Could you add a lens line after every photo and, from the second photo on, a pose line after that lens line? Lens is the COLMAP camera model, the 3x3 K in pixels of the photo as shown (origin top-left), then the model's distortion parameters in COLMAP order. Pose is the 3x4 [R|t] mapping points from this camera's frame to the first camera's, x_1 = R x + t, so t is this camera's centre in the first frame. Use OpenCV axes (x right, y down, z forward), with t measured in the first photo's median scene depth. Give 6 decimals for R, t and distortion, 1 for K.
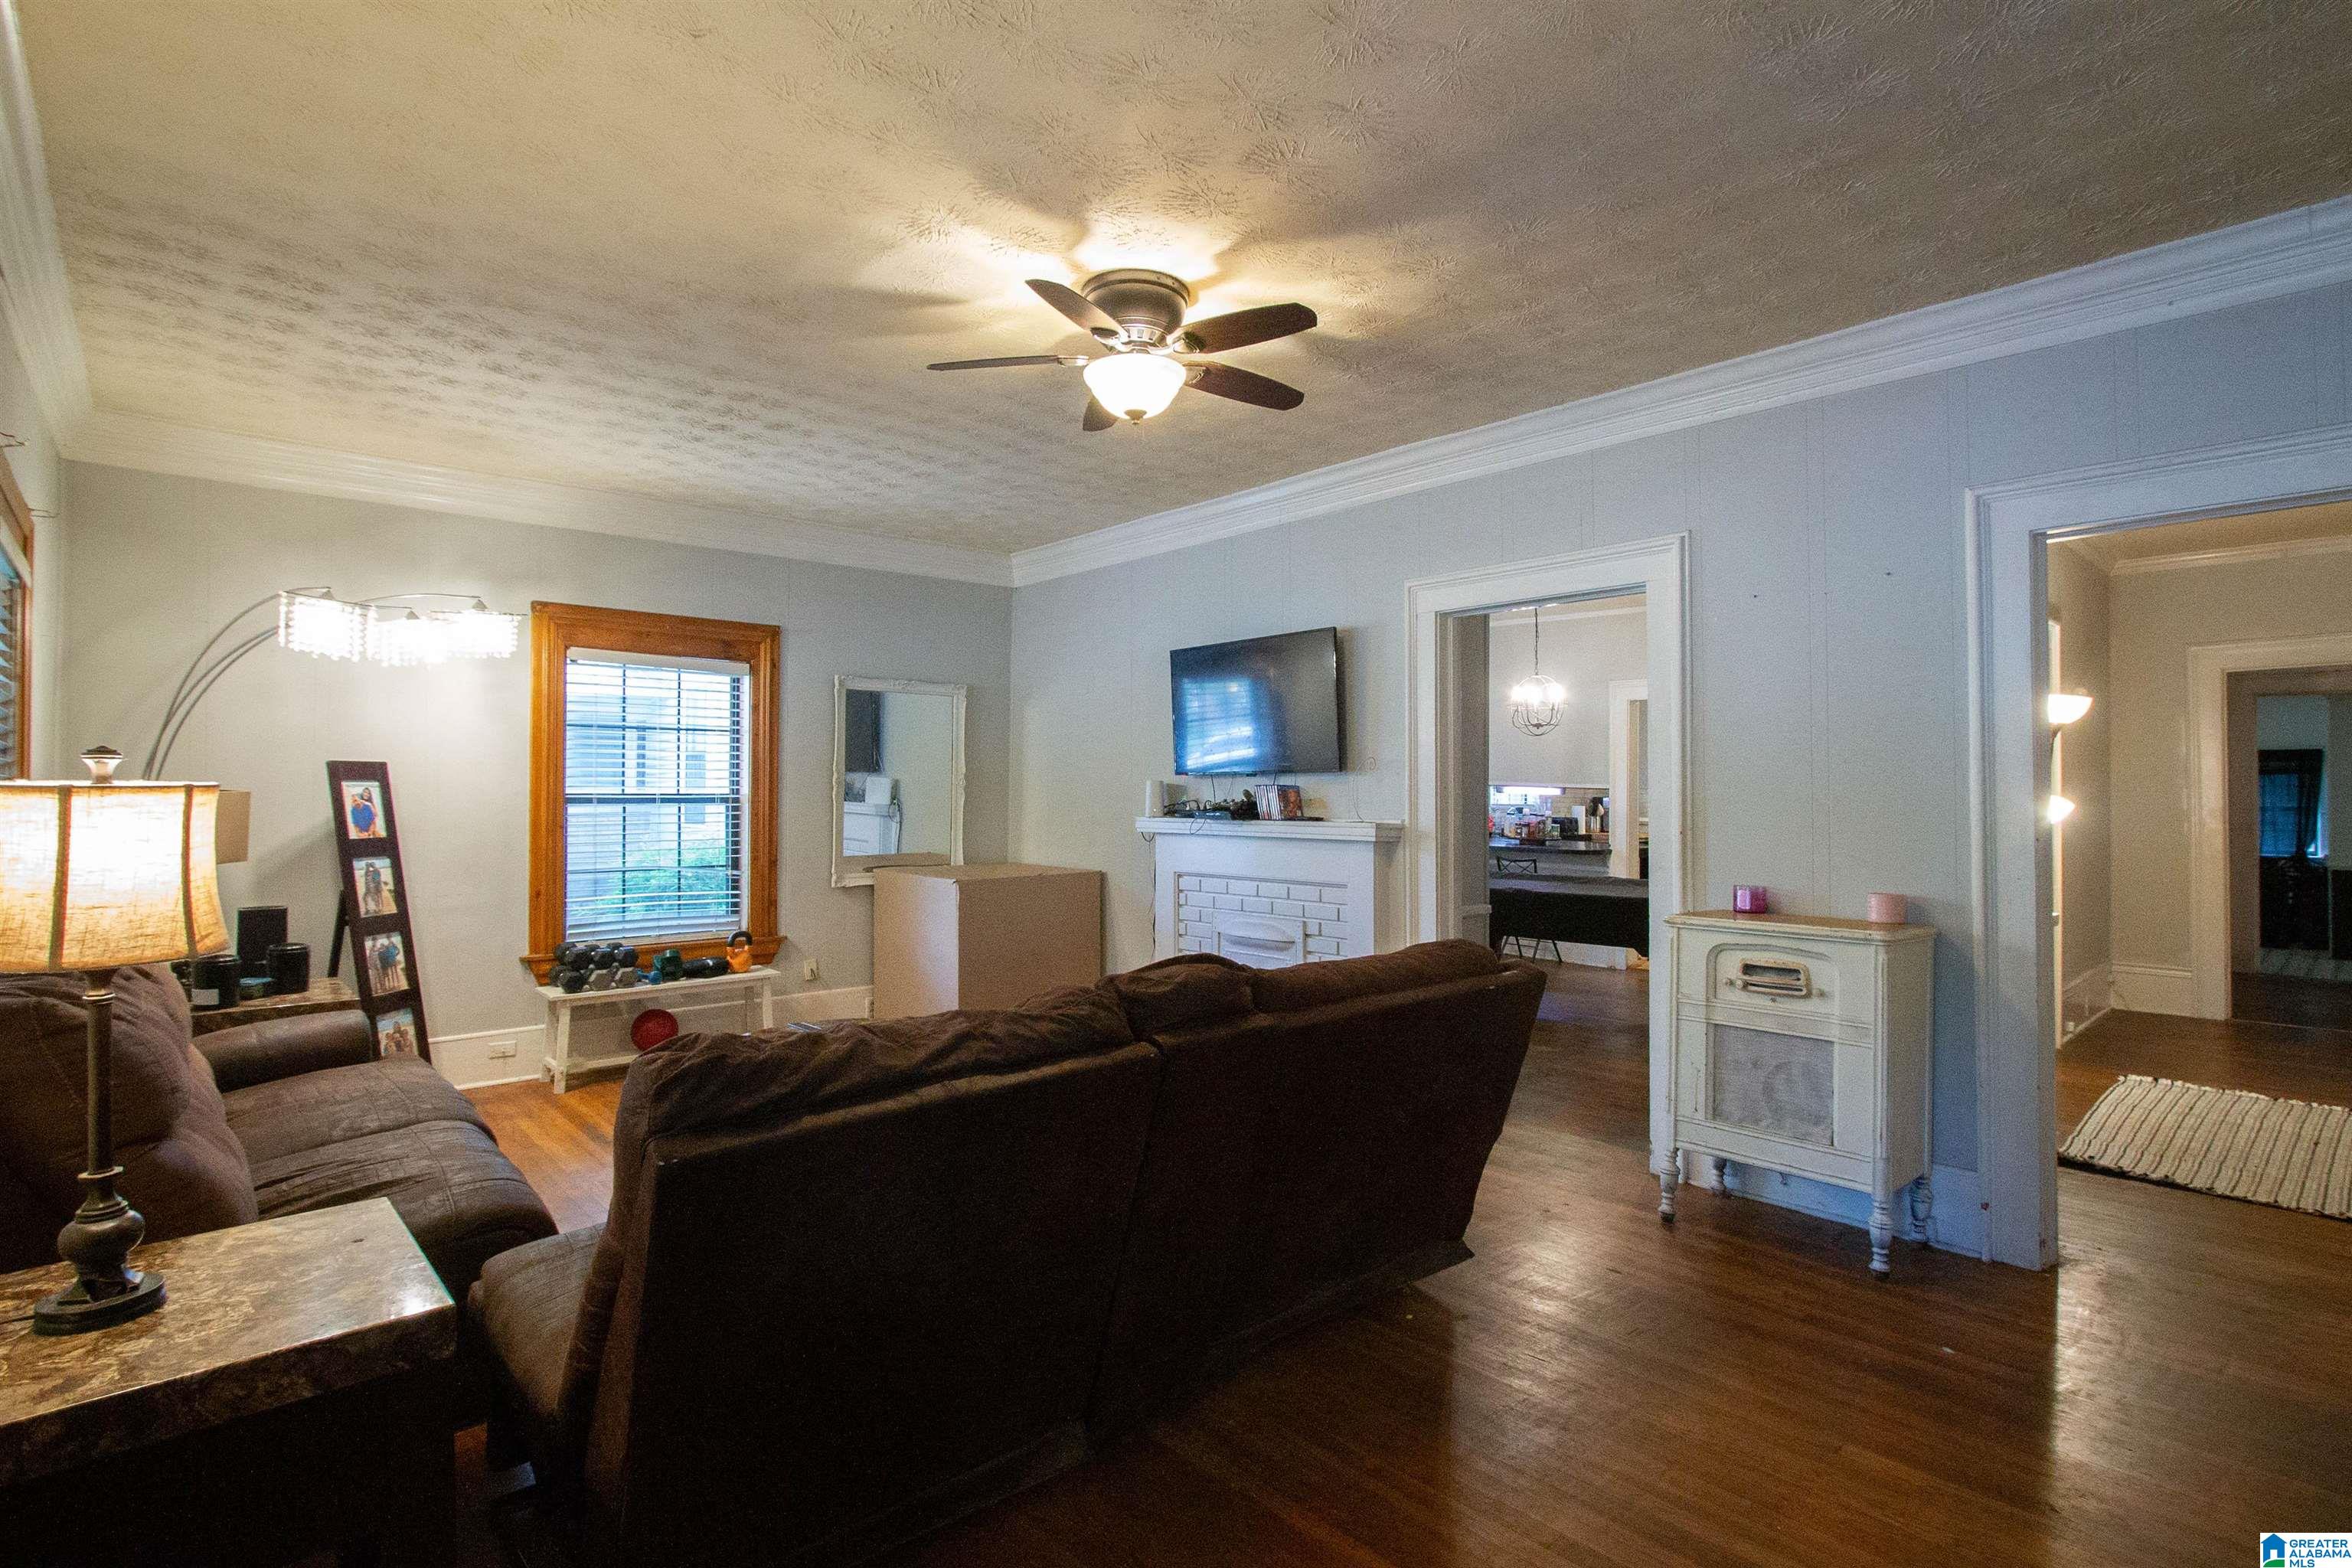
lens RADIAL K [[1120.8, 0, 1186.3], [0, 1120.8, 783.4], [0, 0, 1]] dist [-0.020831, -0.000530]
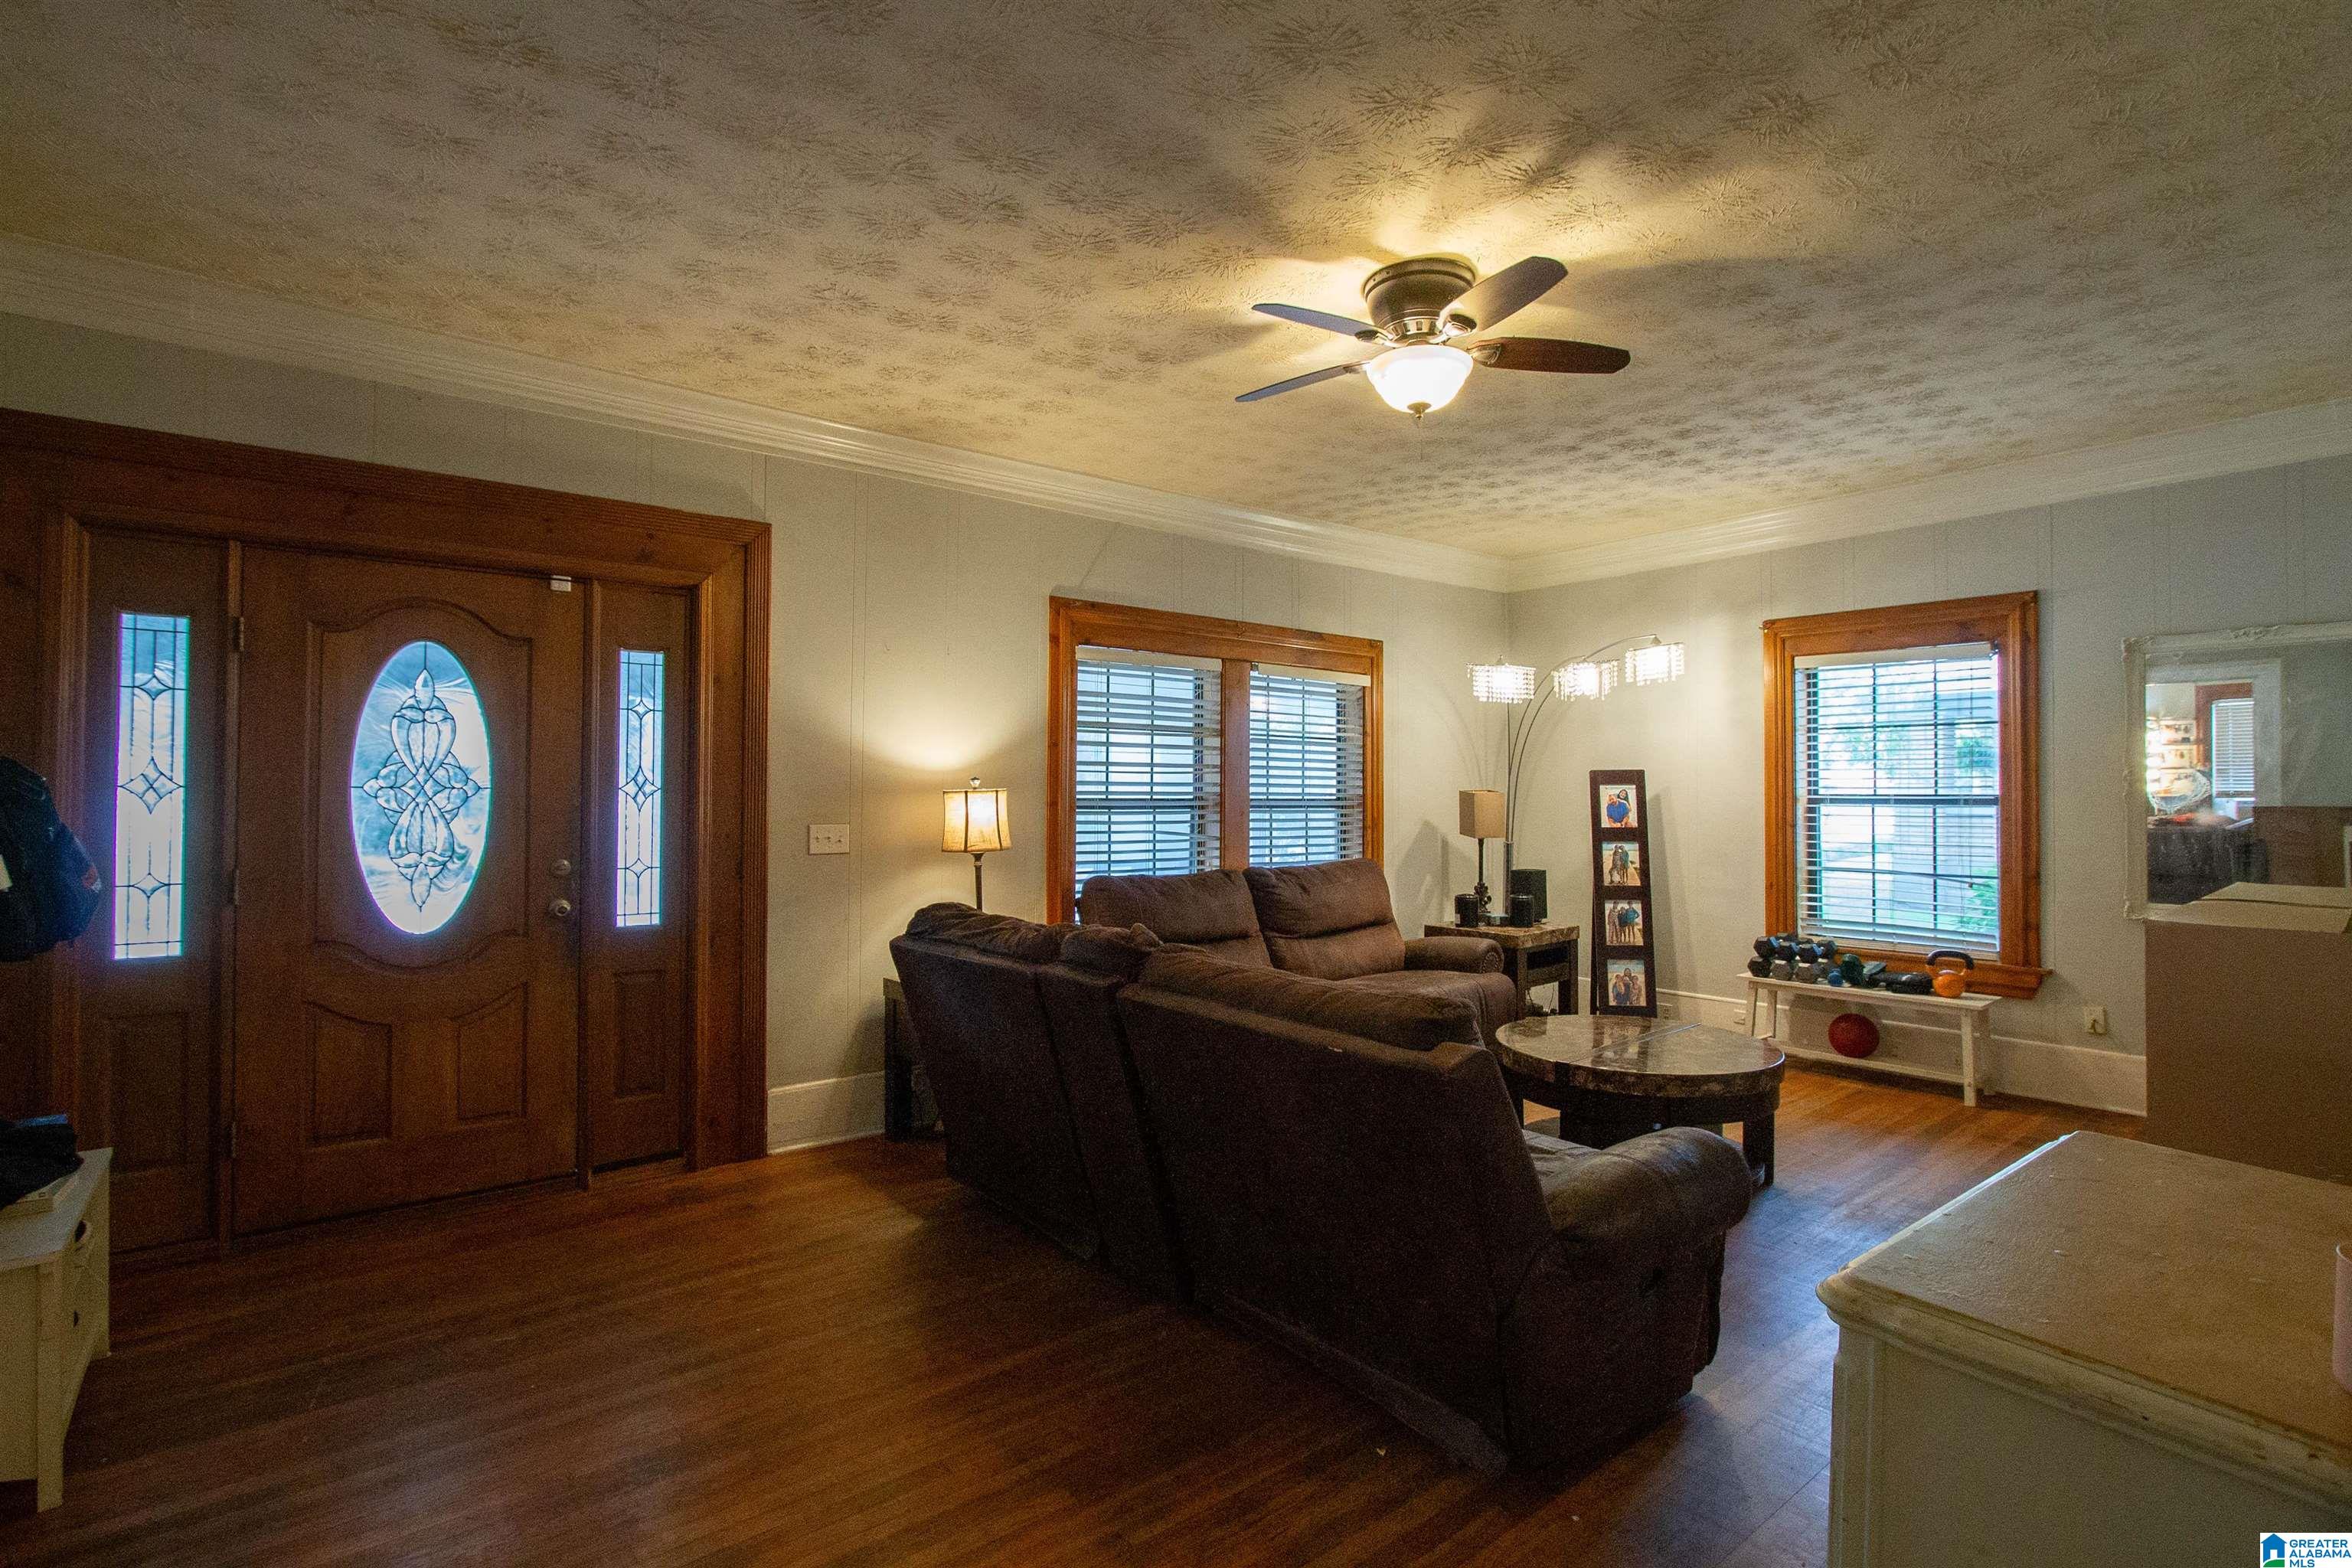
lens RADIAL K [[1120.8, 0, 1186.3], [0, 1120.8, 783.4], [0, 0, 1]] dist [-0.020831, -0.000530]
pose [[-0.063958, -0.014709, -0.997844, 0.631012], [0.002597, 0.999886, -0.014905, 0.014936], [0.997949, -0.003545, -0.063912, 0.556184]]
